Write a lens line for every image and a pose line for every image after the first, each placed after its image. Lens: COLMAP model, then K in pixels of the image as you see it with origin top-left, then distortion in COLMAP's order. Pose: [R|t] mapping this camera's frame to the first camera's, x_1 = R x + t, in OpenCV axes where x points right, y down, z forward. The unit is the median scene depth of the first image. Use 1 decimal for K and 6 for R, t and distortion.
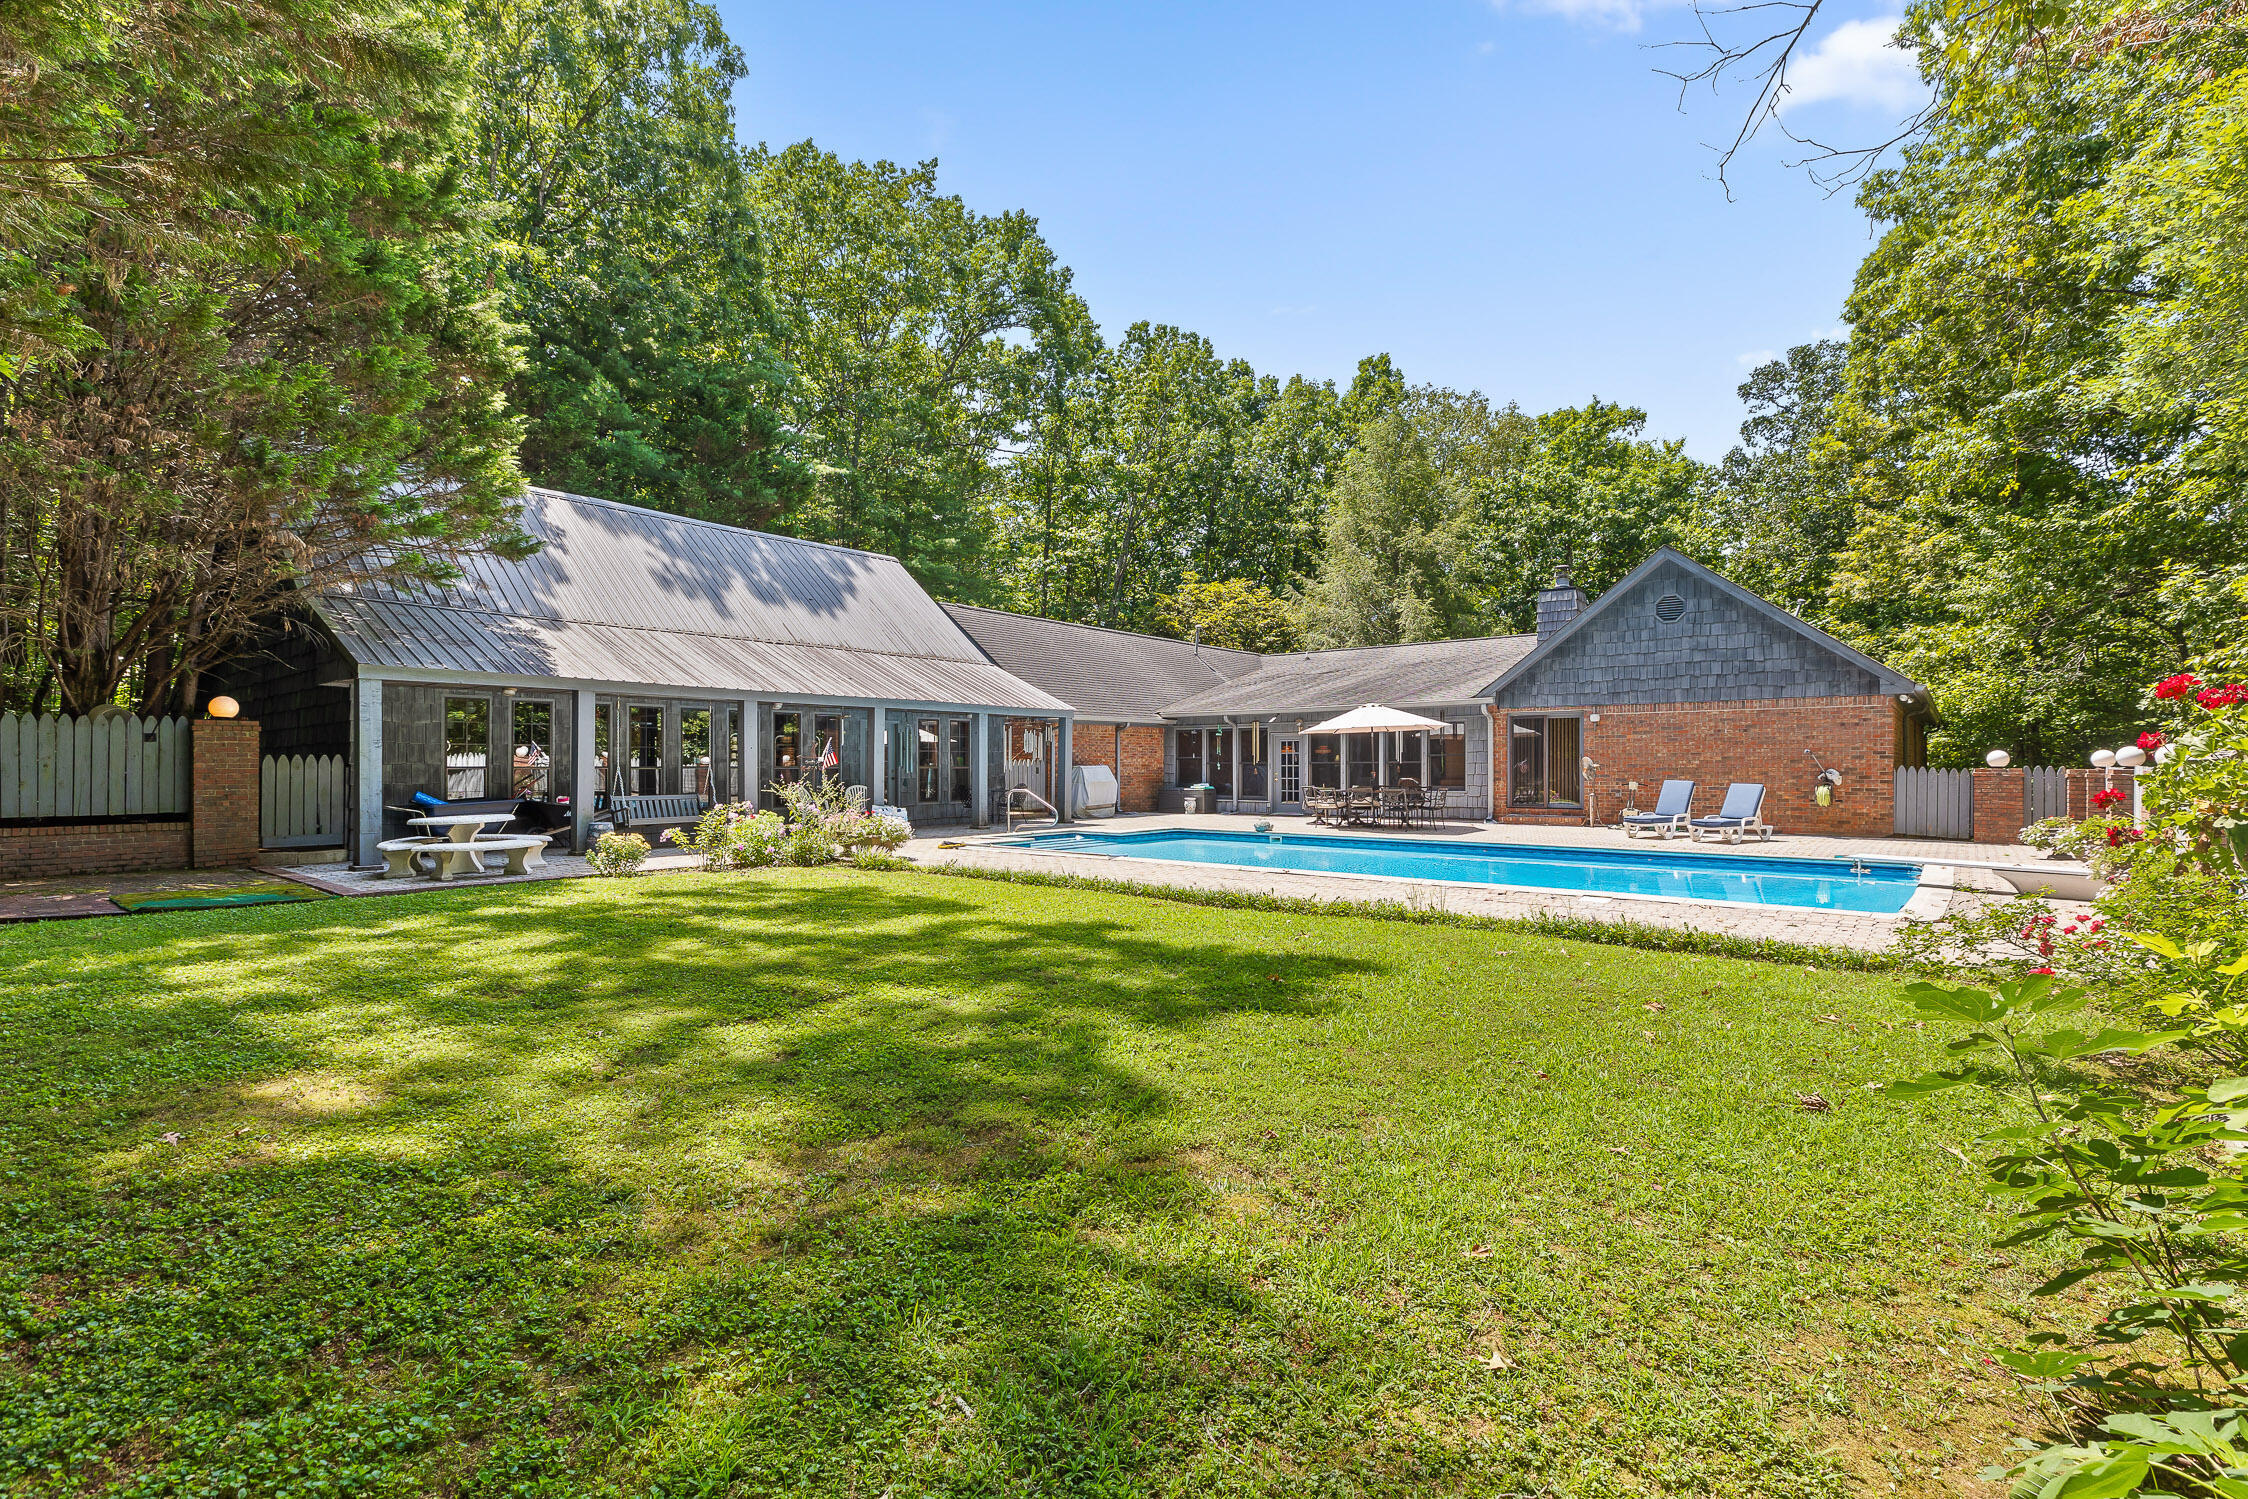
lens RADIAL K [[1013.9, 0, 1121.0], [0, 1013.9, 760.2], [0, 0, 1]] dist [0.000891, -0.000233]
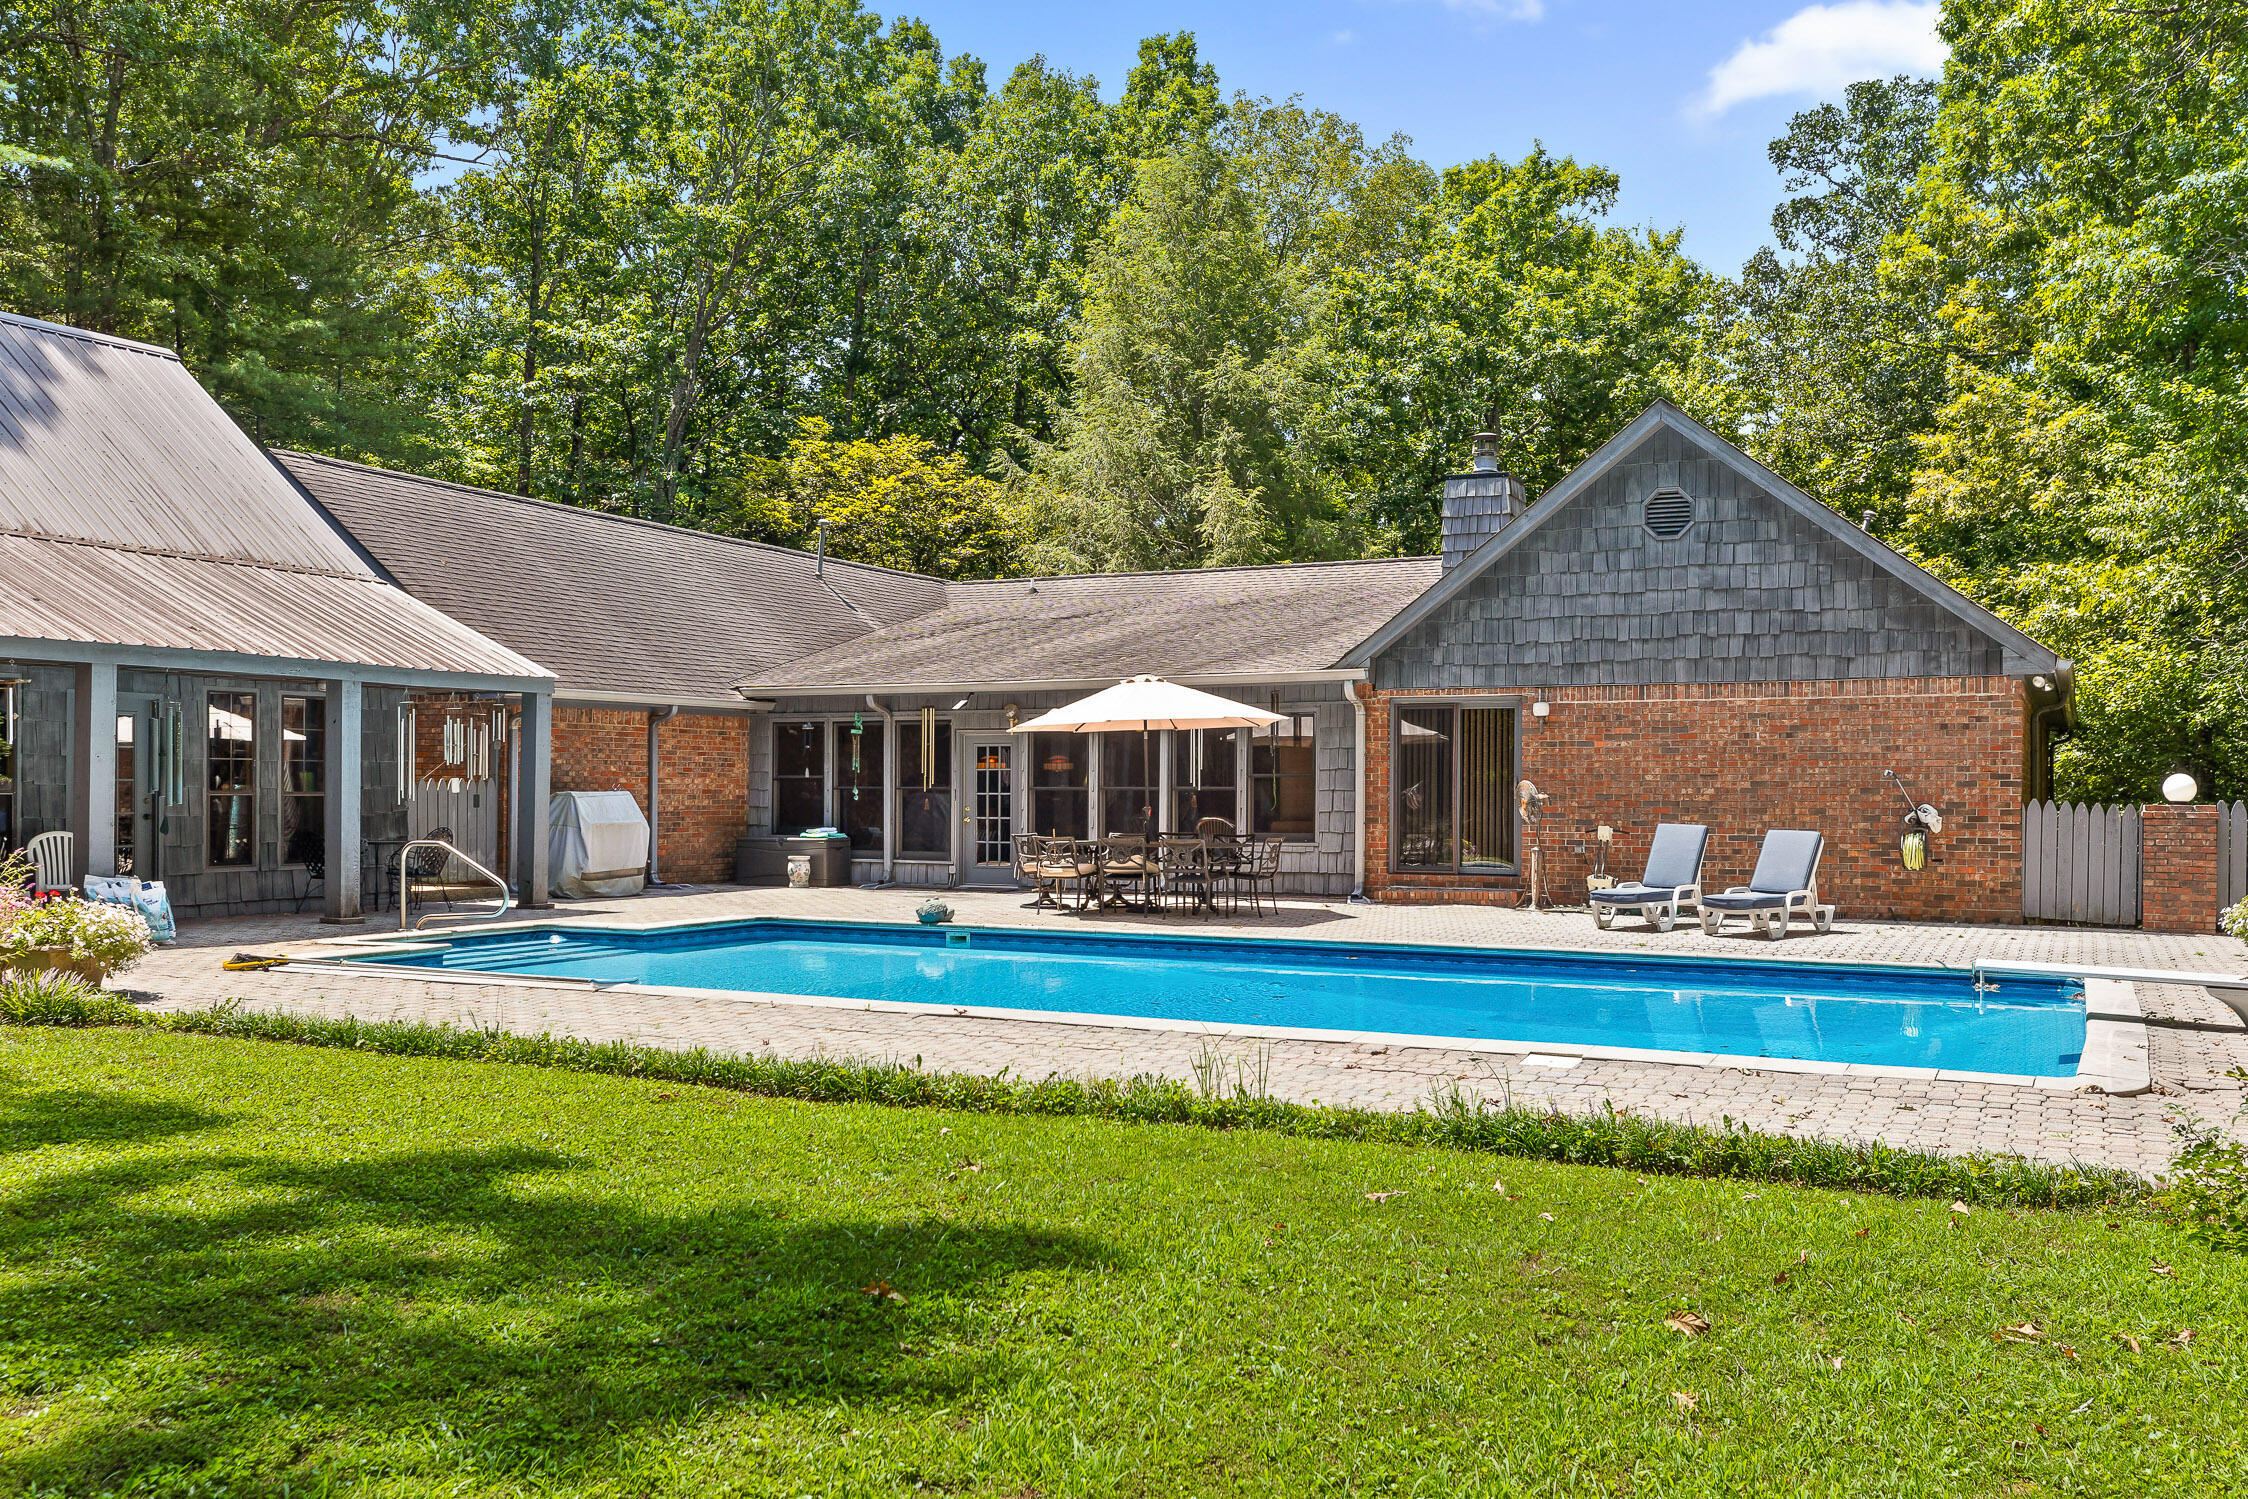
lens RADIAL K [[1884.5, 0, 1115.8], [0, 1884.5, 785.2], [0, 0, 1]] dist [0.001719, 0.000962]
pose [[0.975859, 0.005961, 0.218319, 0.016570], [-0.006389, 0.999979, 0.001253, -0.000399], [-0.218307, -0.002618, 0.975877, 0.044300]]
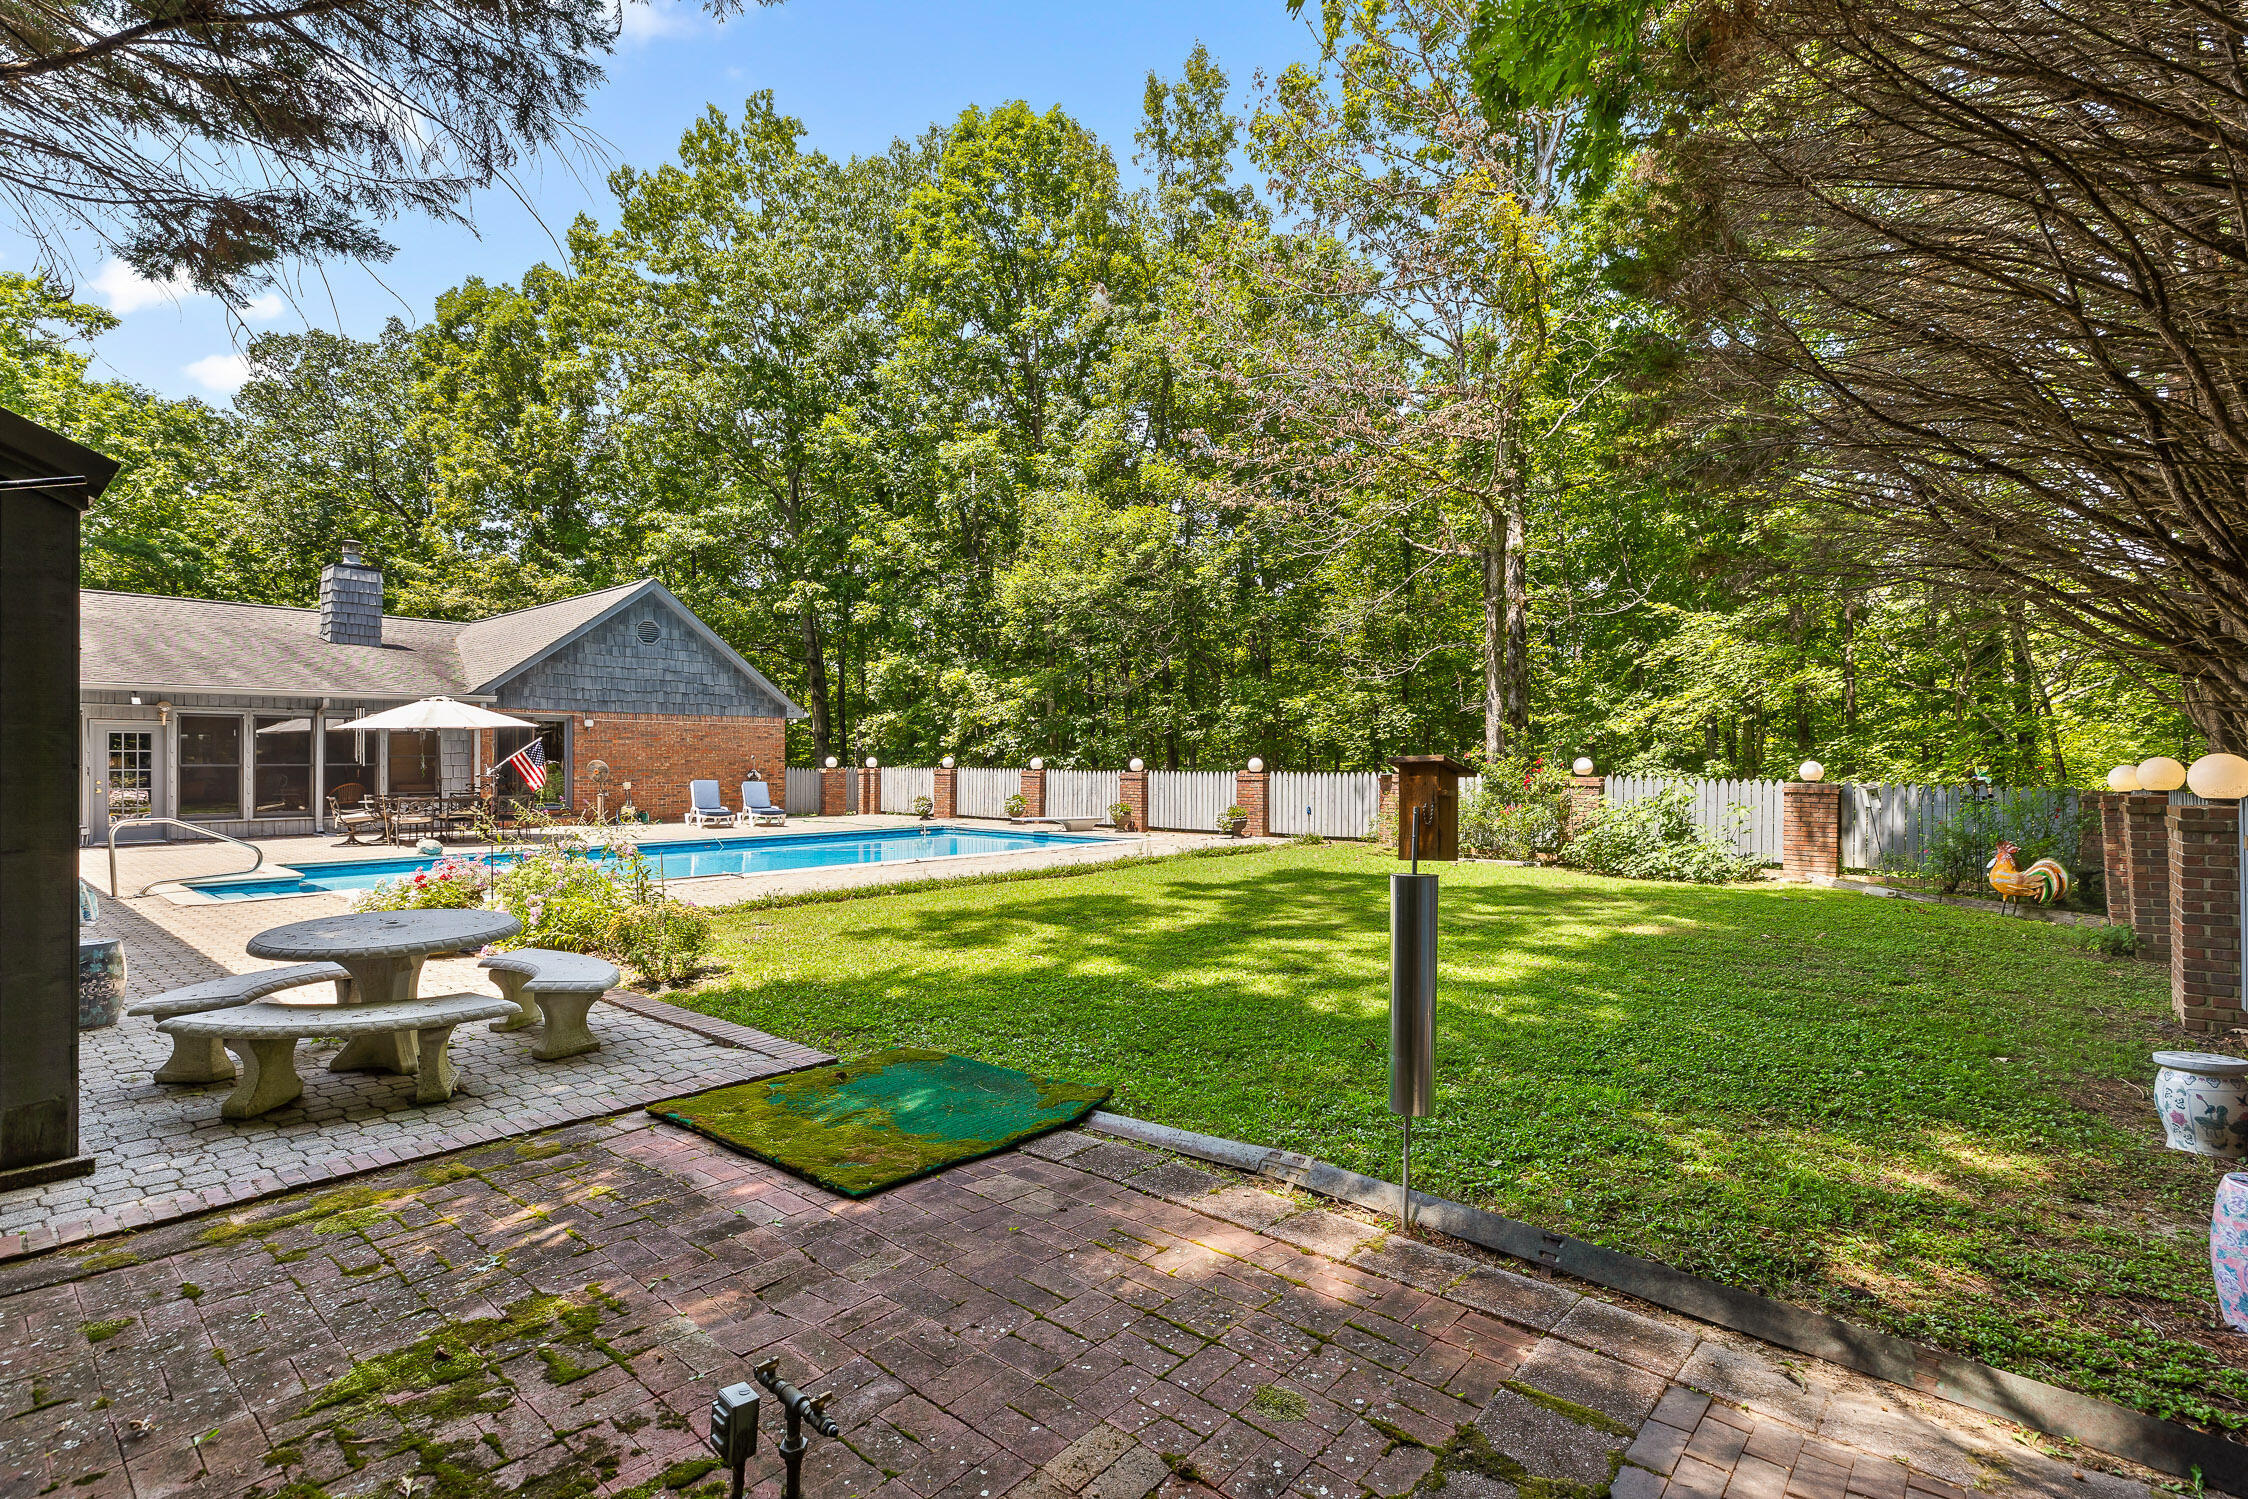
lens RADIAL K [[1062.3, 0, 1124.0], [0, 1062.3, 749.5], [0, 0, 1]] dist [0.000826, -0.000467]
pose [[0.018343, 0.011175, 0.999769, -0.493402], [-0.005827, 0.999922, -0.011070, -0.003698], [-0.999815, -0.005623, 0.018406, 0.320943]]
